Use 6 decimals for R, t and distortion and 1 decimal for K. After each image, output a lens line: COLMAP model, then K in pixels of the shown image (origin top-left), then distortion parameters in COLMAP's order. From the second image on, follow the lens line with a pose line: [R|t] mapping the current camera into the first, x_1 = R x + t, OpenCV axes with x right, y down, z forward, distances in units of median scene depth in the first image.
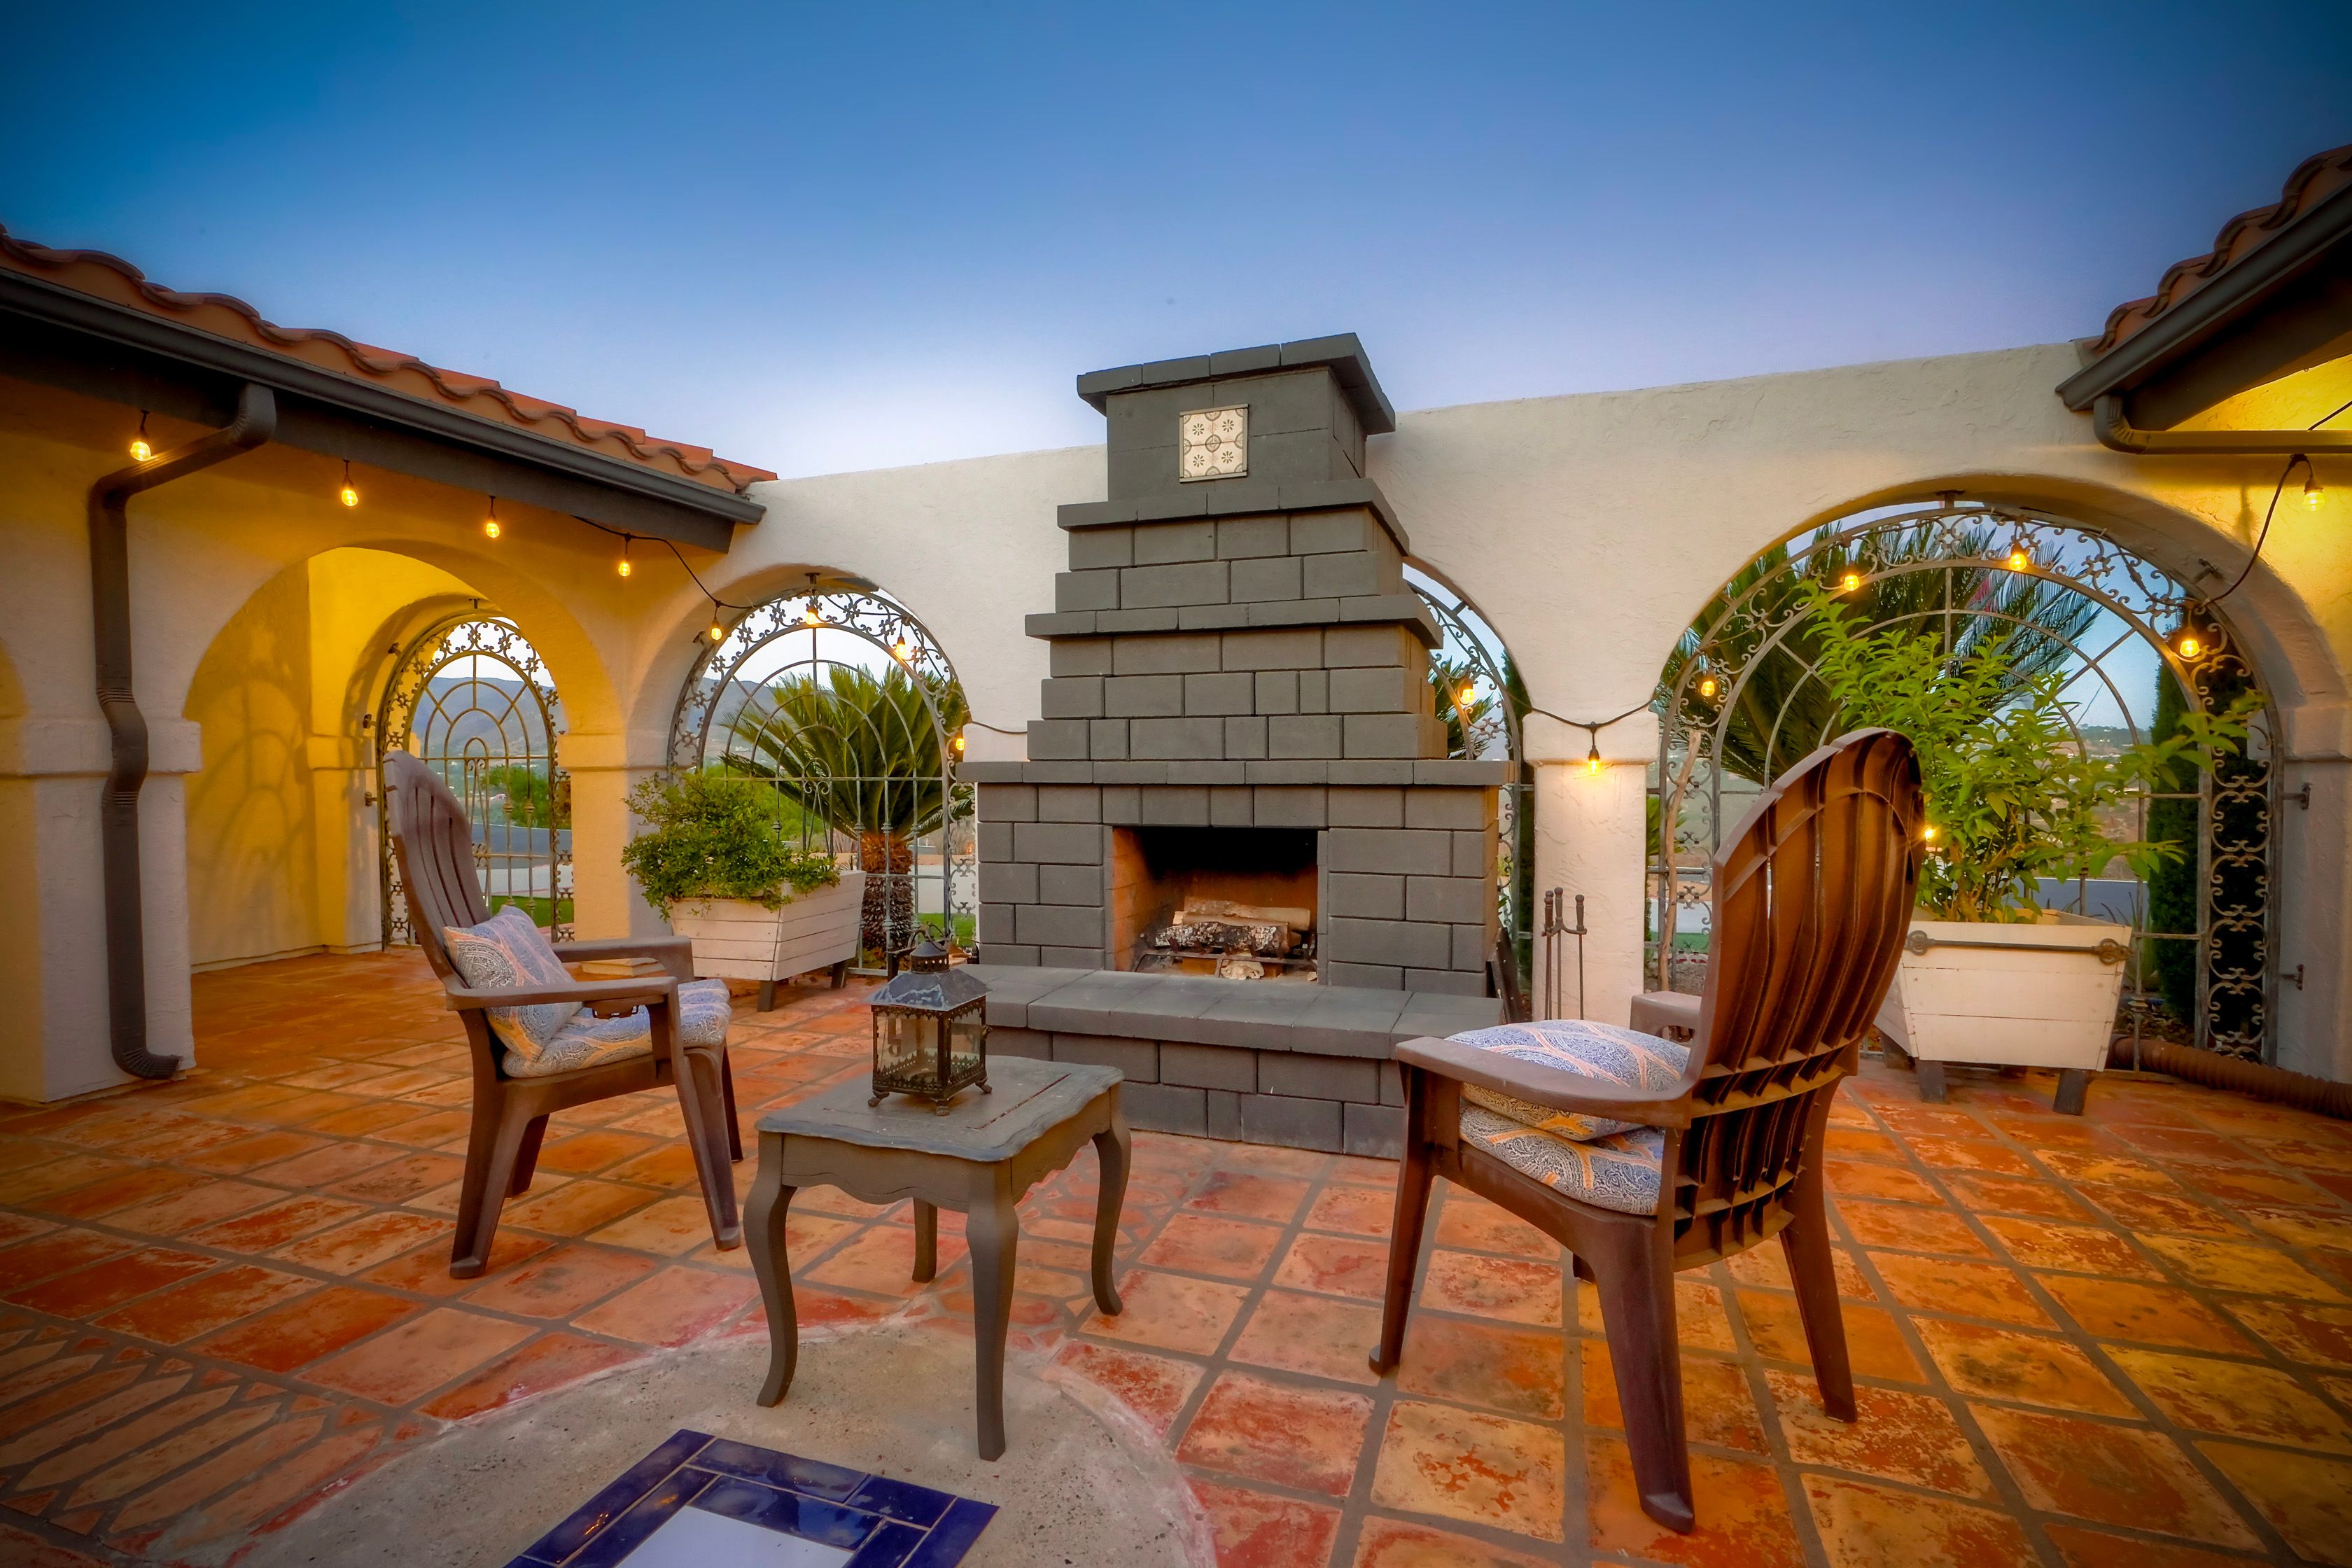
lens RADIAL K [[1078.8, 0, 1167.6], [0, 1078.8, 793.8], [0, 0, 1]] dist [-0.010405, 0.001795]
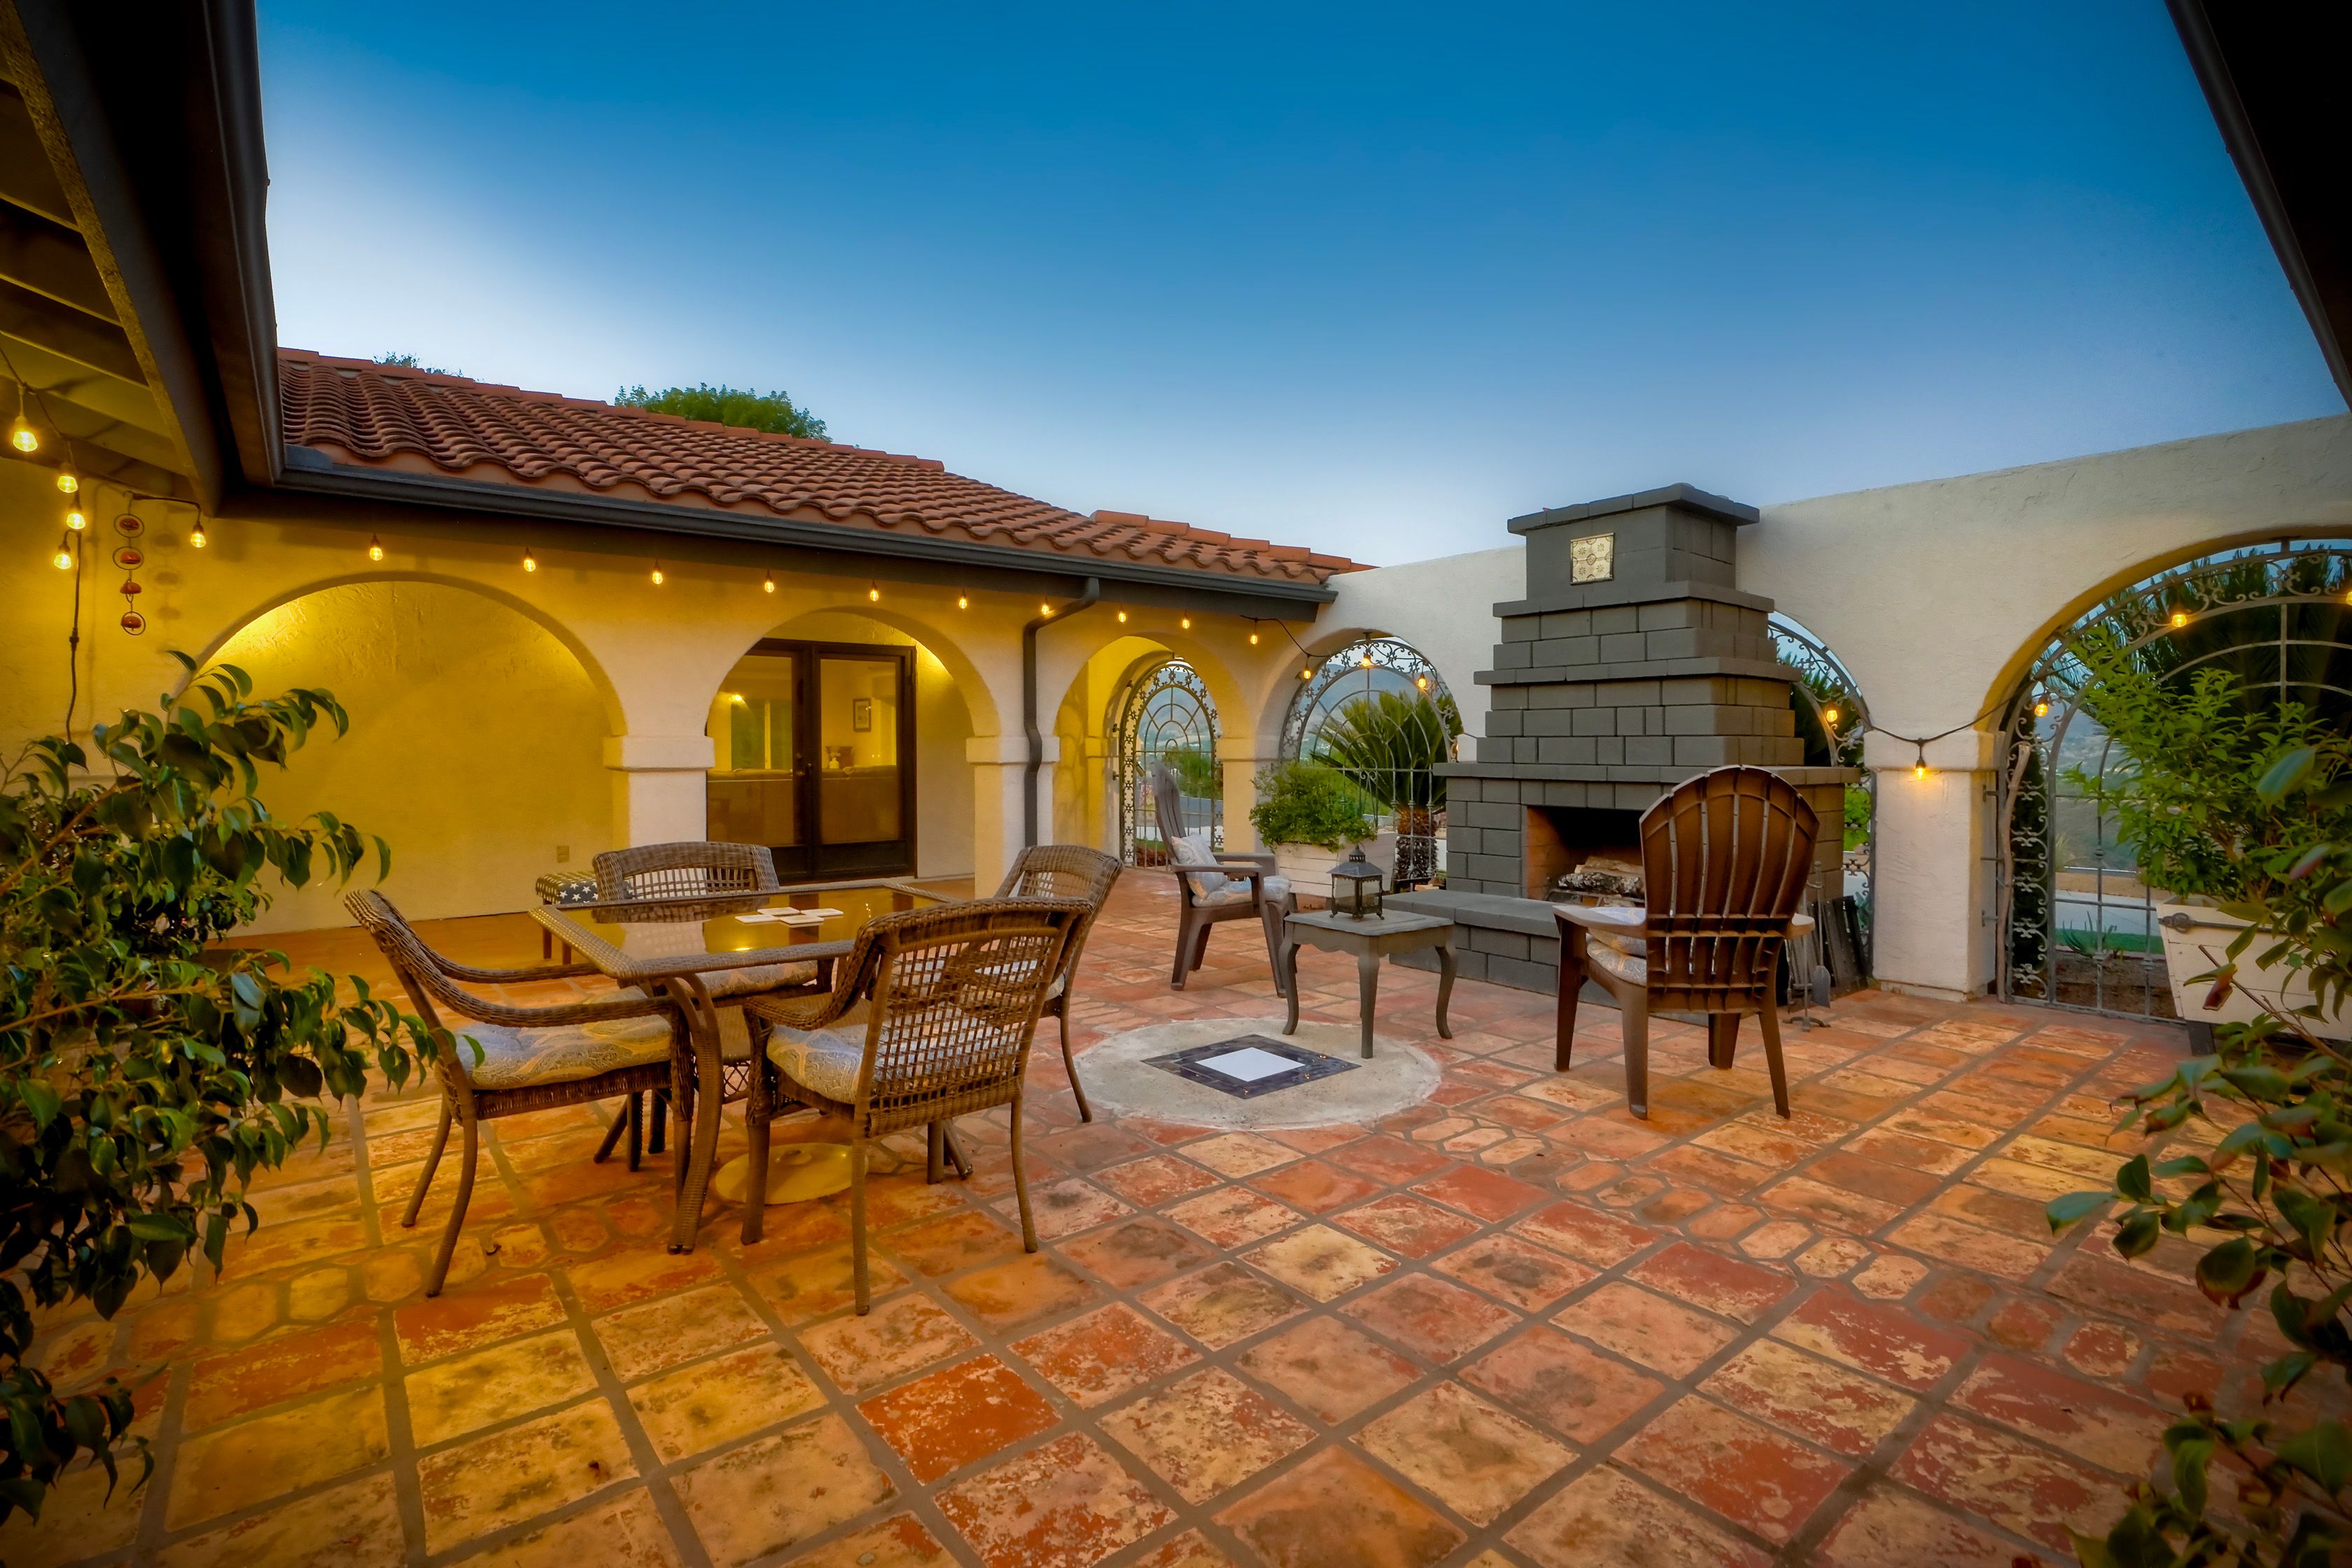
lens RADIAL K [[1078.8, 0, 1175.0], [0, 1078.8, 760.5], [0, 0, 1]] dist [-0.010405, 0.001795]
pose [[0.850576, 0.013388, -0.525682, 0.328322], [-0.020678, 0.999754, -0.007997, -0.012027], [0.525446, 0.017672, 0.850643, -0.581521]]
